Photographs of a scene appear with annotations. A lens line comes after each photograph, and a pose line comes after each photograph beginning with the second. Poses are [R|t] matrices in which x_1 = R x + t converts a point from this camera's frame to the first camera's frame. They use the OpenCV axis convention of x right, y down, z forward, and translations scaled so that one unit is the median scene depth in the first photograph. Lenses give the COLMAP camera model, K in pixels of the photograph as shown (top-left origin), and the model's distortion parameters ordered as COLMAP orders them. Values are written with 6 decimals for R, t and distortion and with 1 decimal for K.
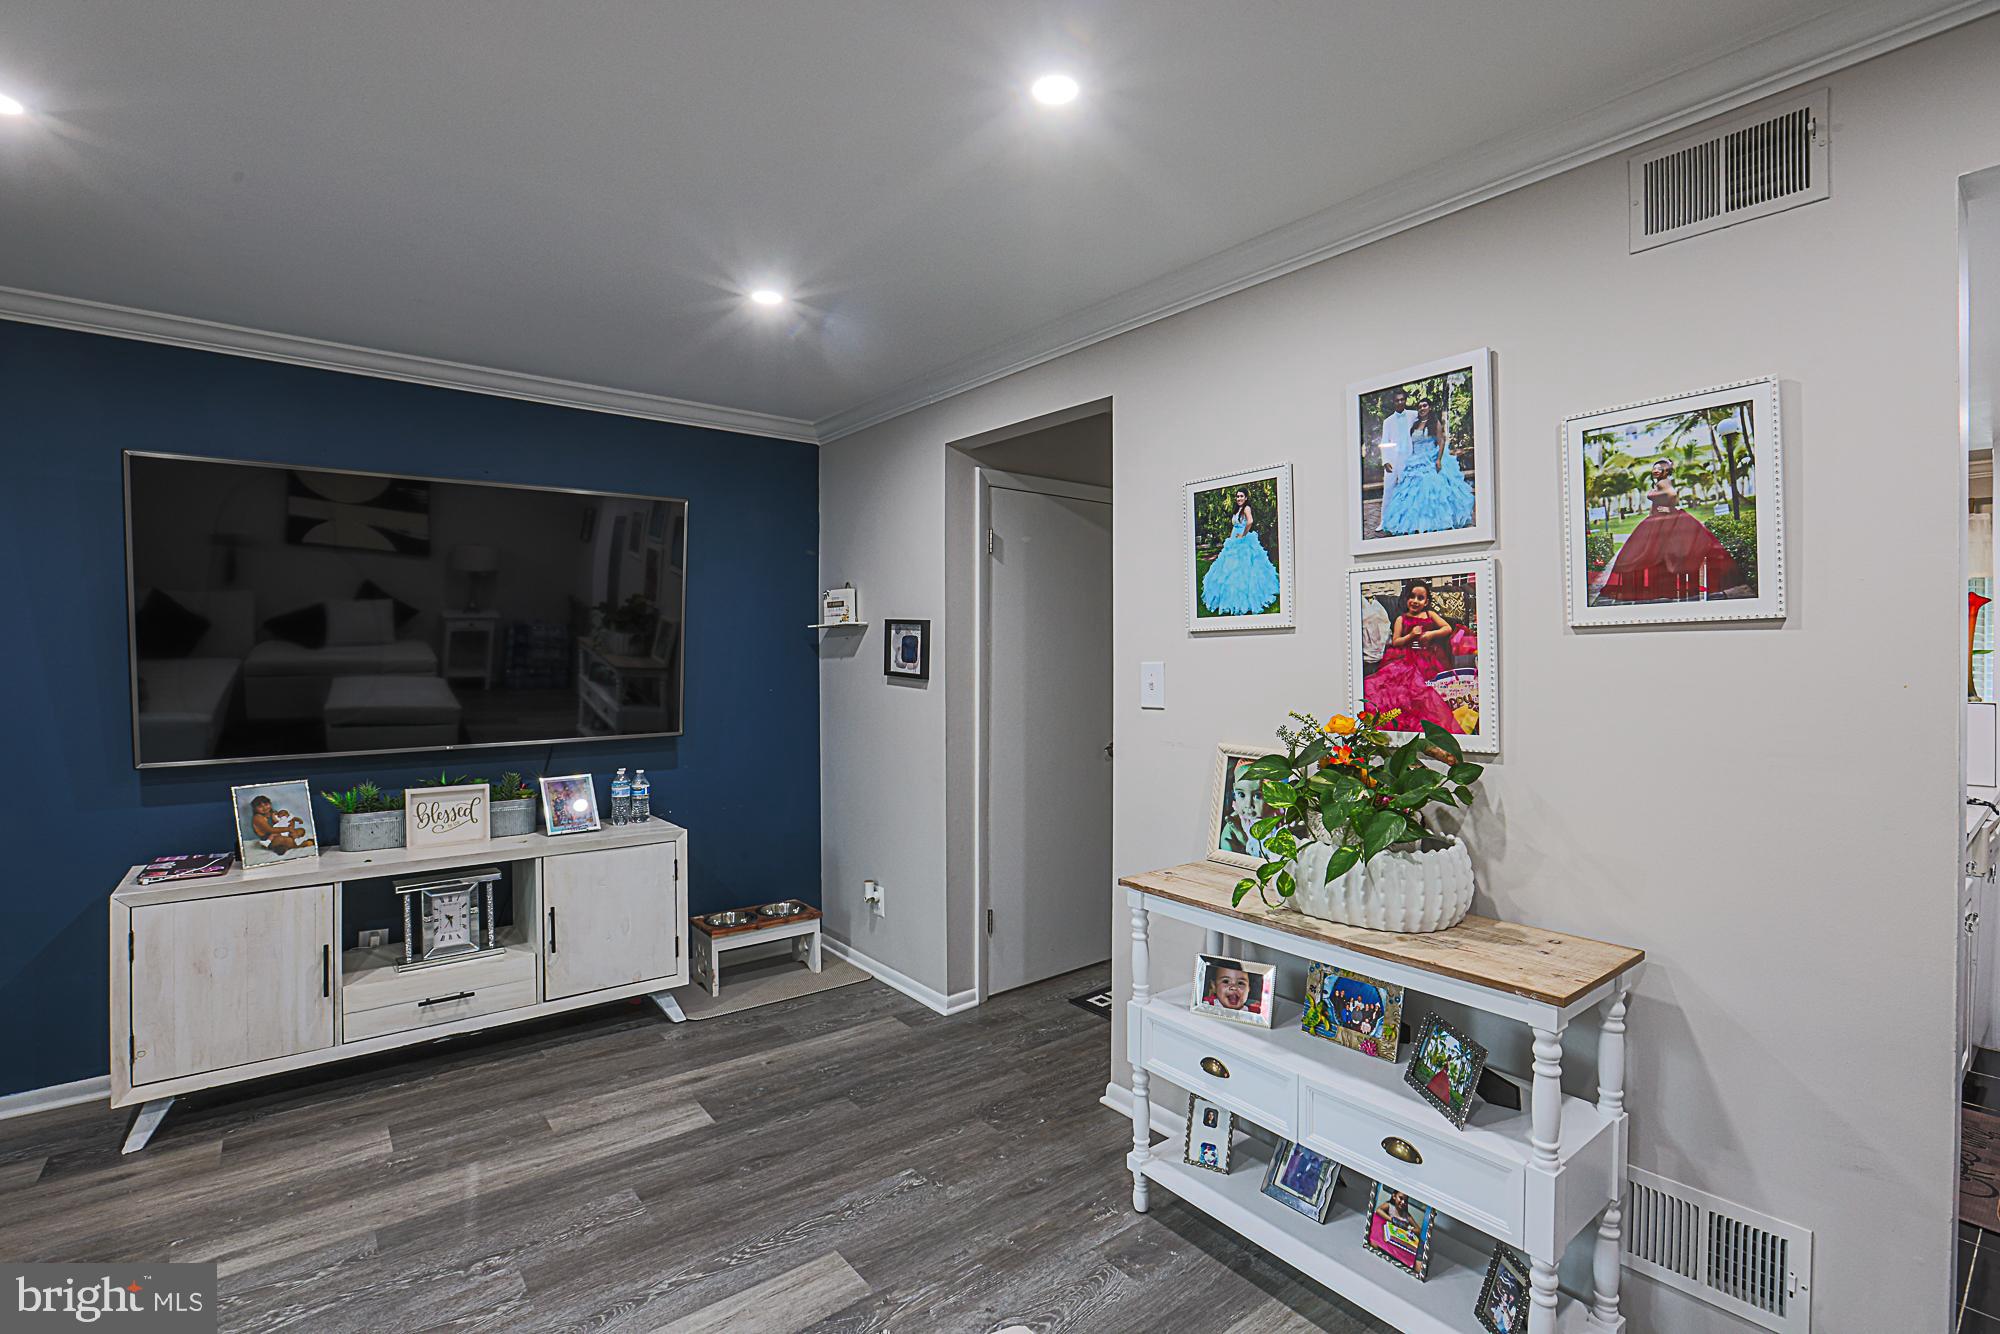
lens RADIAL K [[935.1, 0, 1003.6], [0, 935.1, 658.3], [0, 0, 1]] dist [-0.035743, 0.006711]
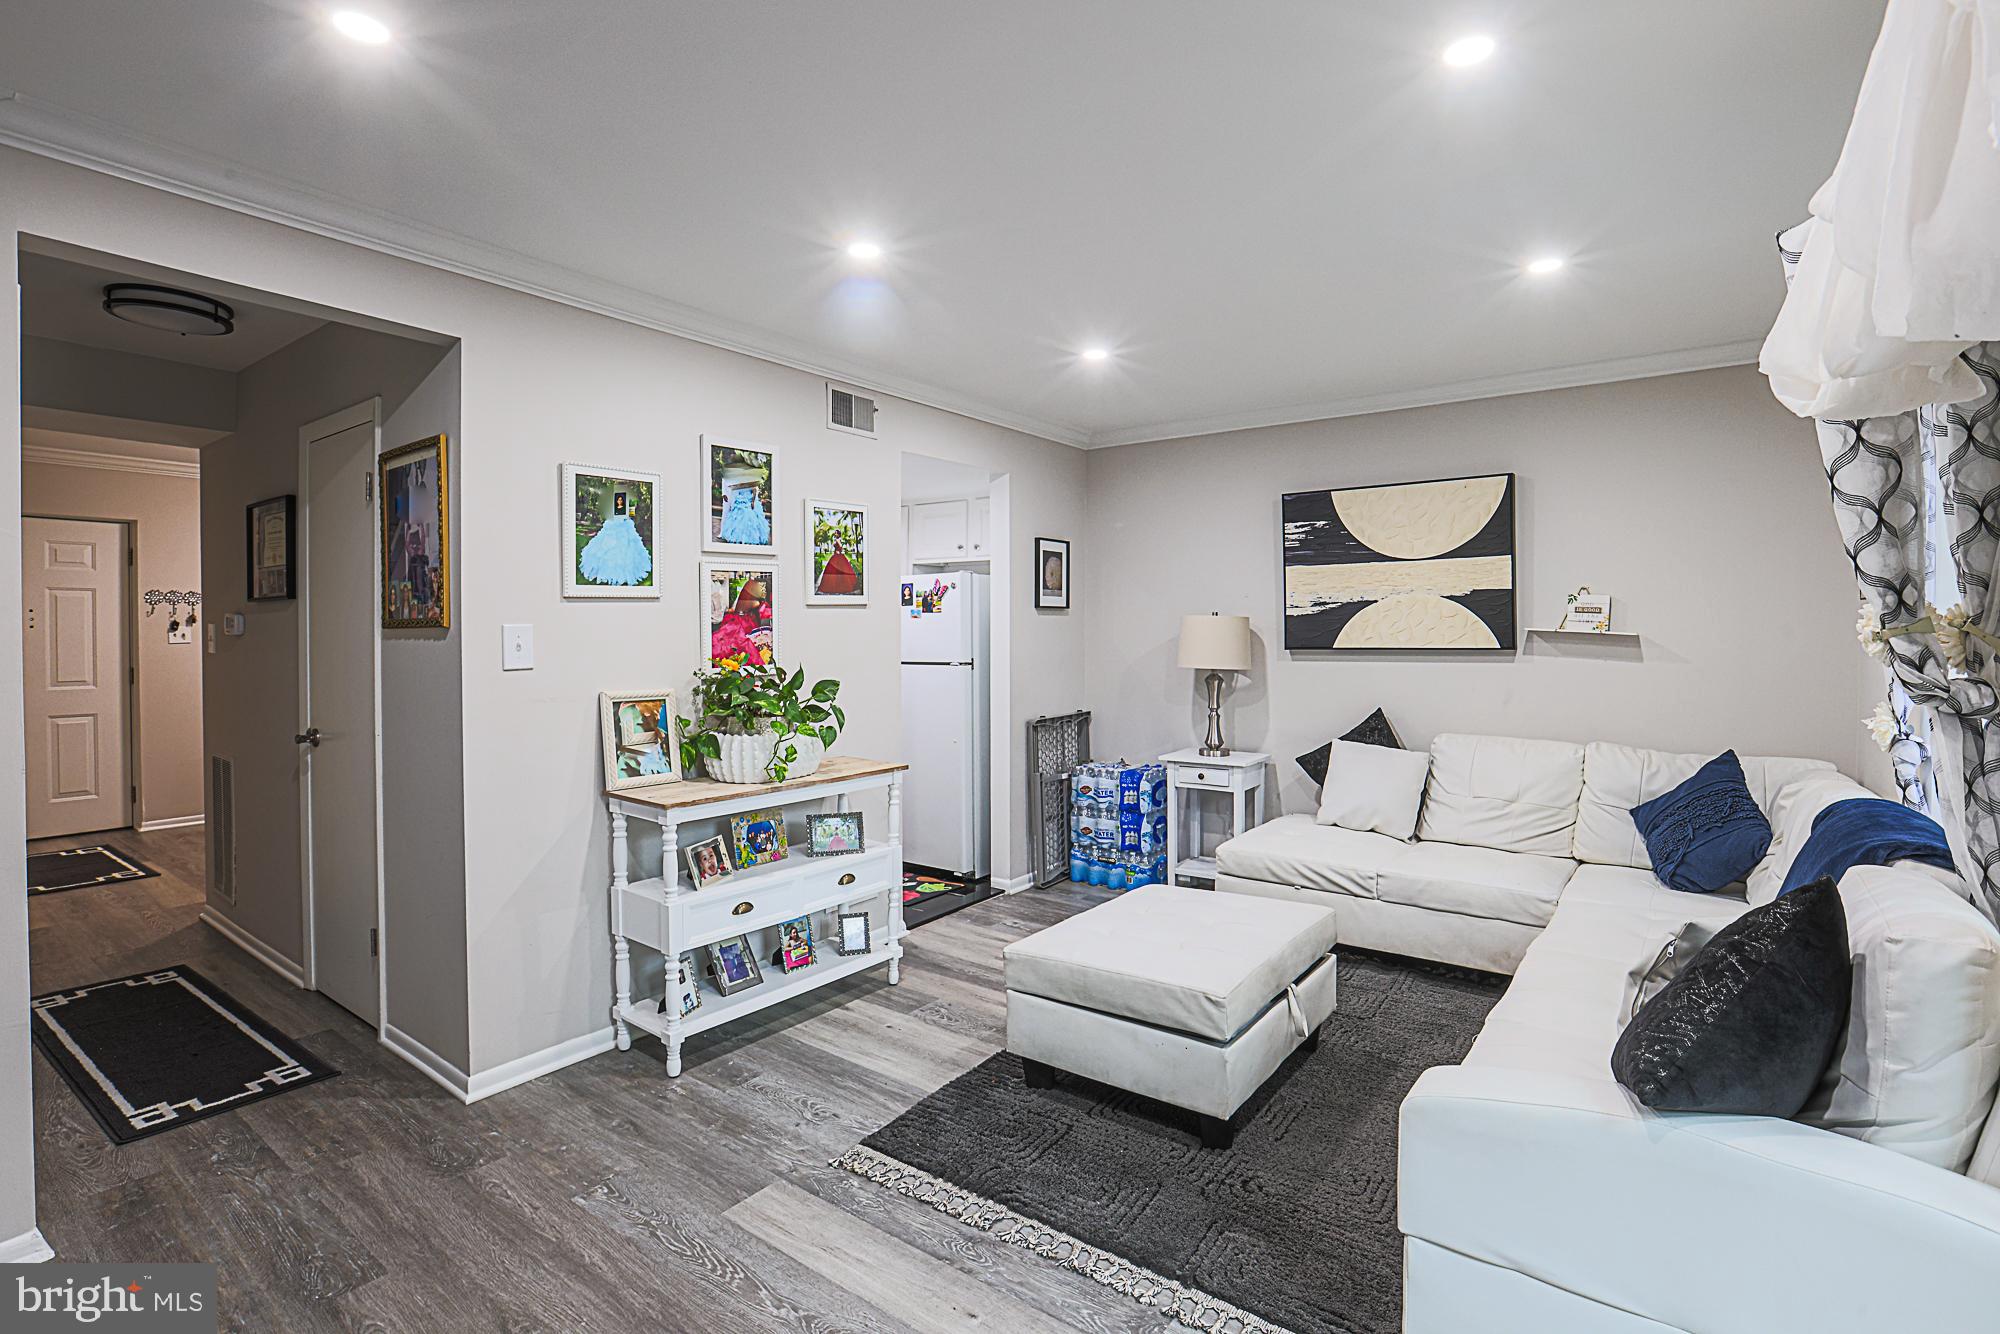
lens RADIAL K [[935.1, 0, 1015.1], [0, 935.1, 633.3], [0, 0, 1]] dist [-0.035743, 0.006711]
pose [[-0.273555, -0.006278, 0.961836, -1.216783], [0.007274, 0.999937, 0.008595, 0.010838], [-0.961829, 0.009348, -0.273492, 0.959476]]
